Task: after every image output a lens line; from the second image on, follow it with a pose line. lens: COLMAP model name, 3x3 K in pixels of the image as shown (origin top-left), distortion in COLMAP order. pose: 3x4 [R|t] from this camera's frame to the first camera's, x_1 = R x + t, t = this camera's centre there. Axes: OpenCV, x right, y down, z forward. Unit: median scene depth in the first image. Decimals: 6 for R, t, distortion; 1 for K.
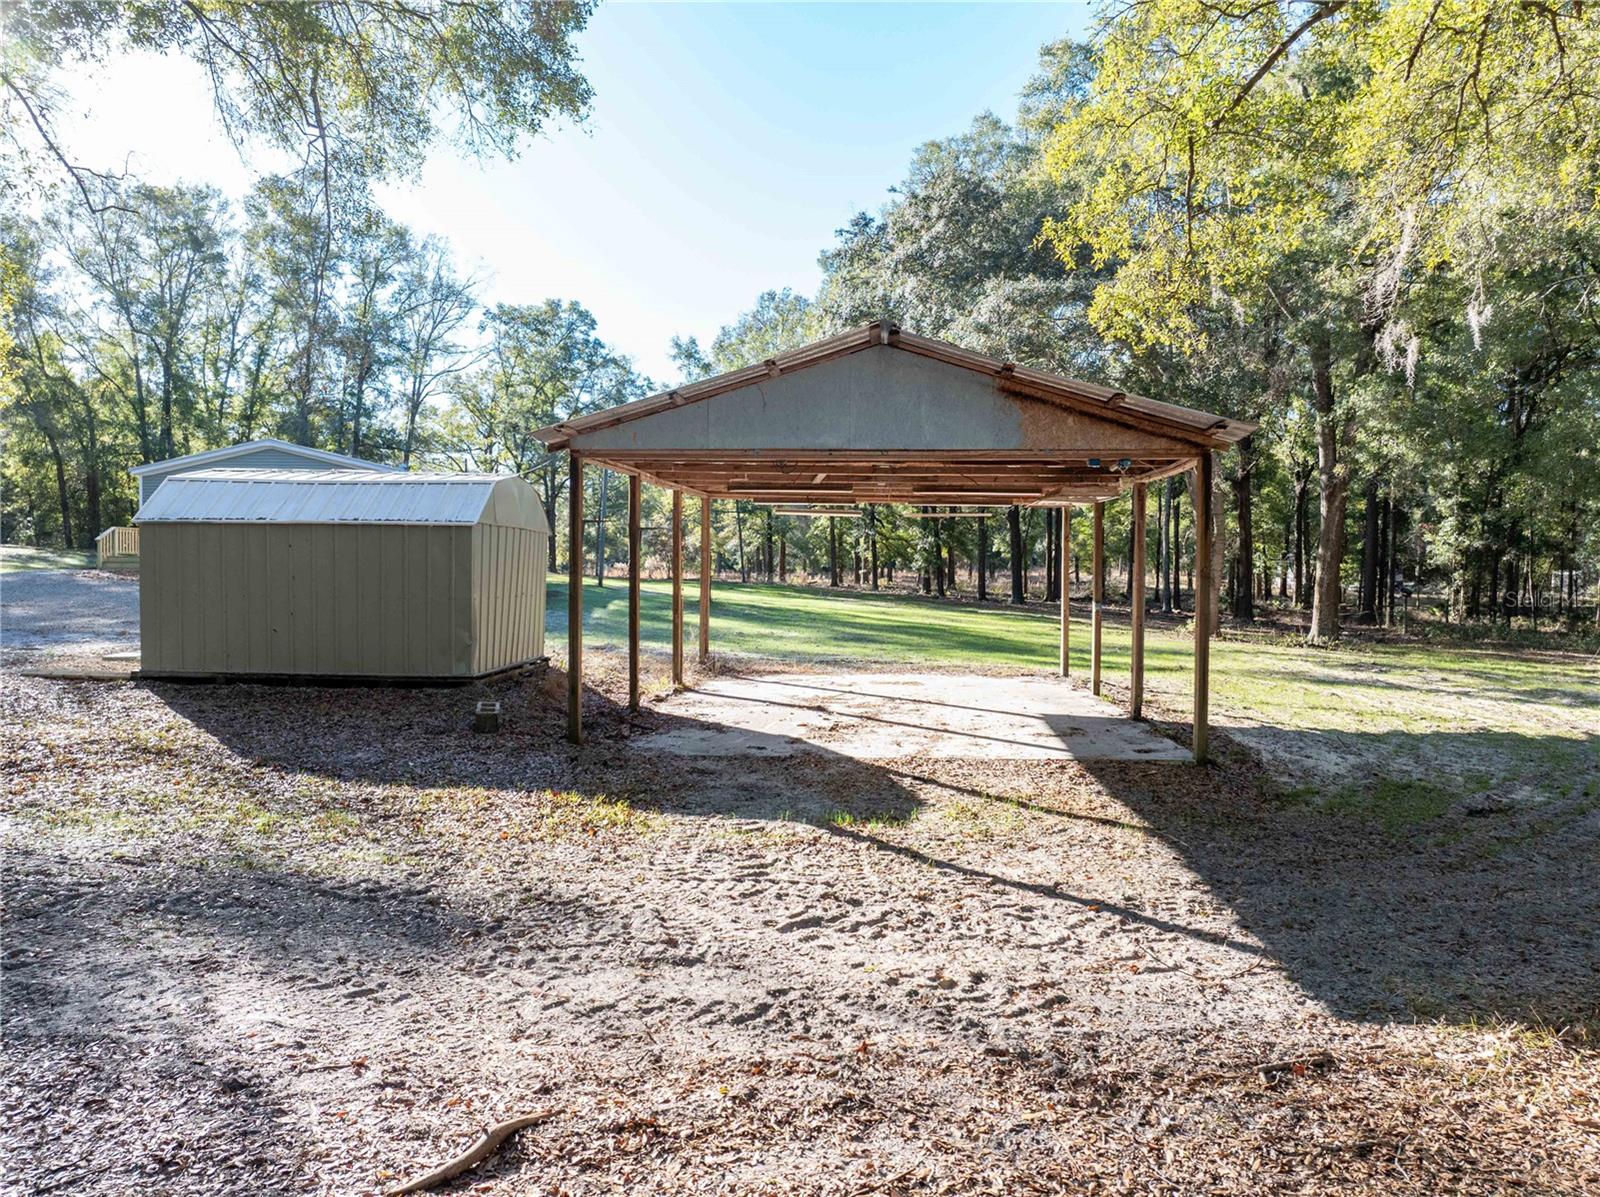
lens RADIAL K [[1107.2, 0, 786.5], [0, 1107.2, 599.6], [0, 0, 1]] dist [-0.032096, 0.000293]
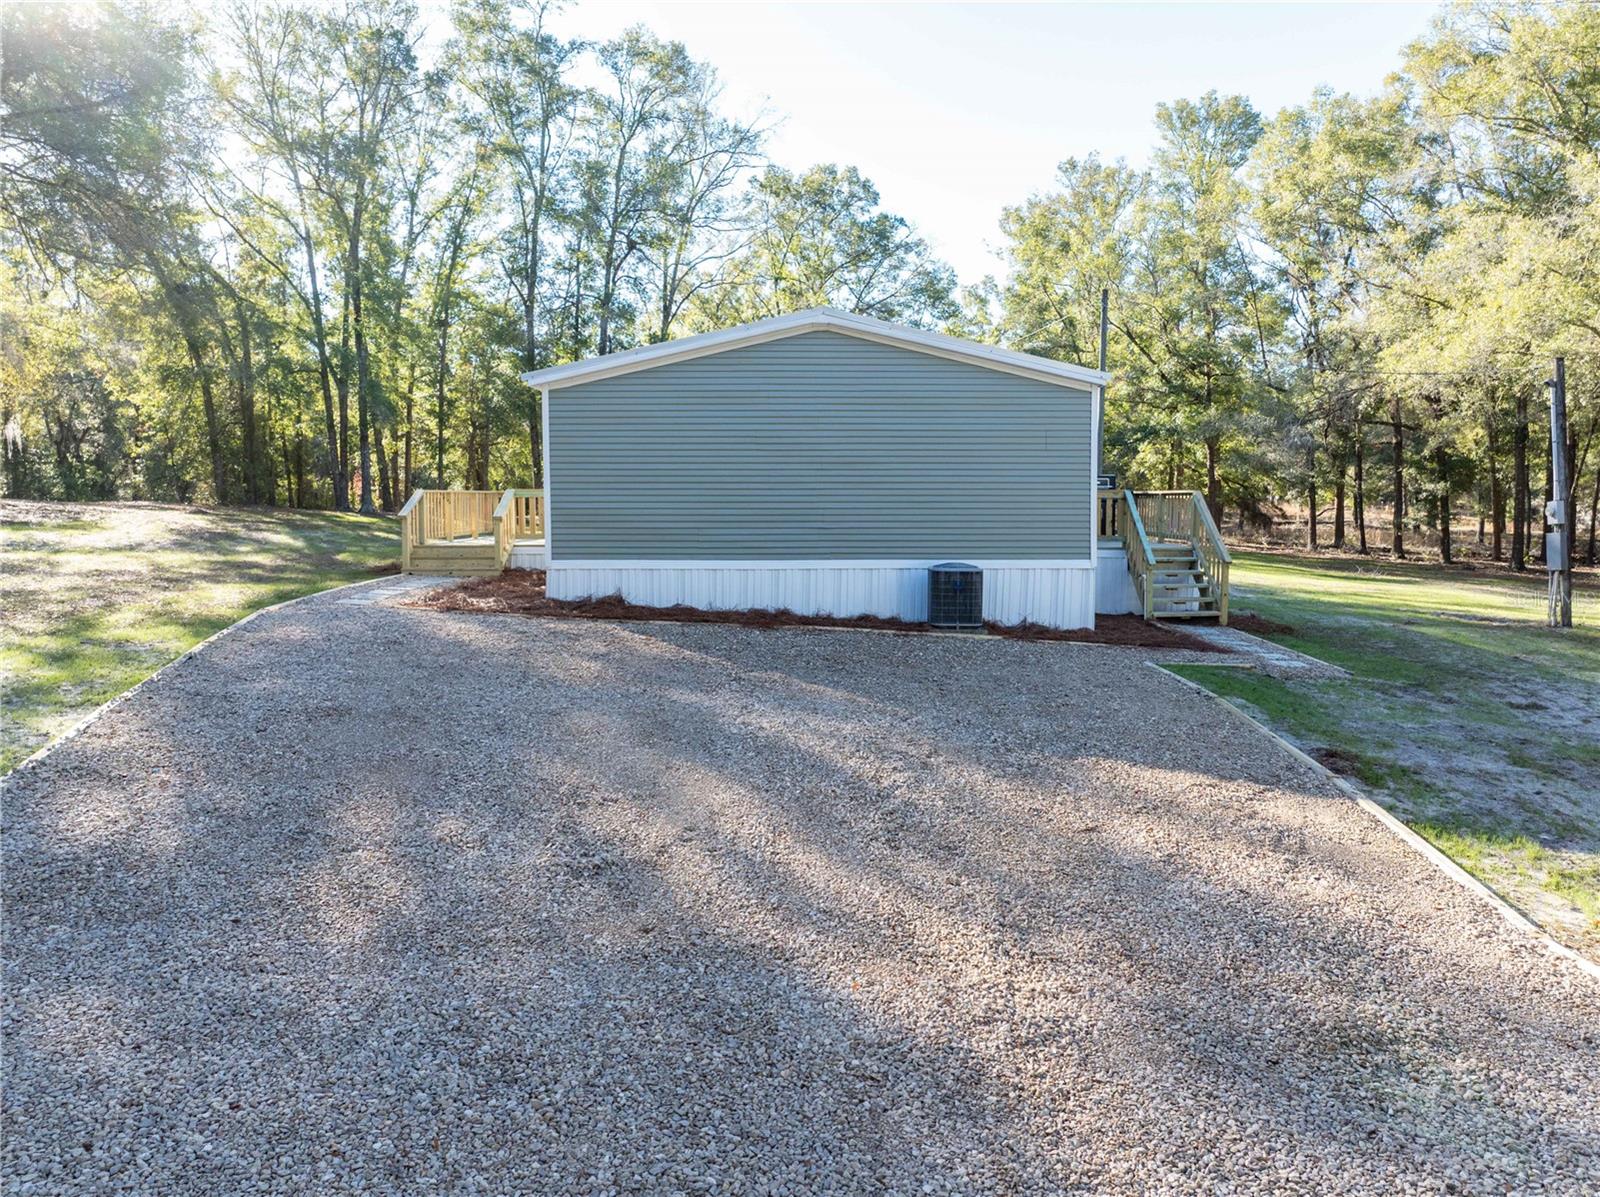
lens RADIAL K [[1138.6, 0, 829.5], [0, 1138.6, 617.5], [0, 0, 1]] dist [-0.113418, 0.087987]
pose [[0.999948, -0.004744, -0.009039, -0.214679], [0.005323, 0.997863, 0.065126, -0.014843], [0.008711, -0.065171, 0.997836, 0.229336]]
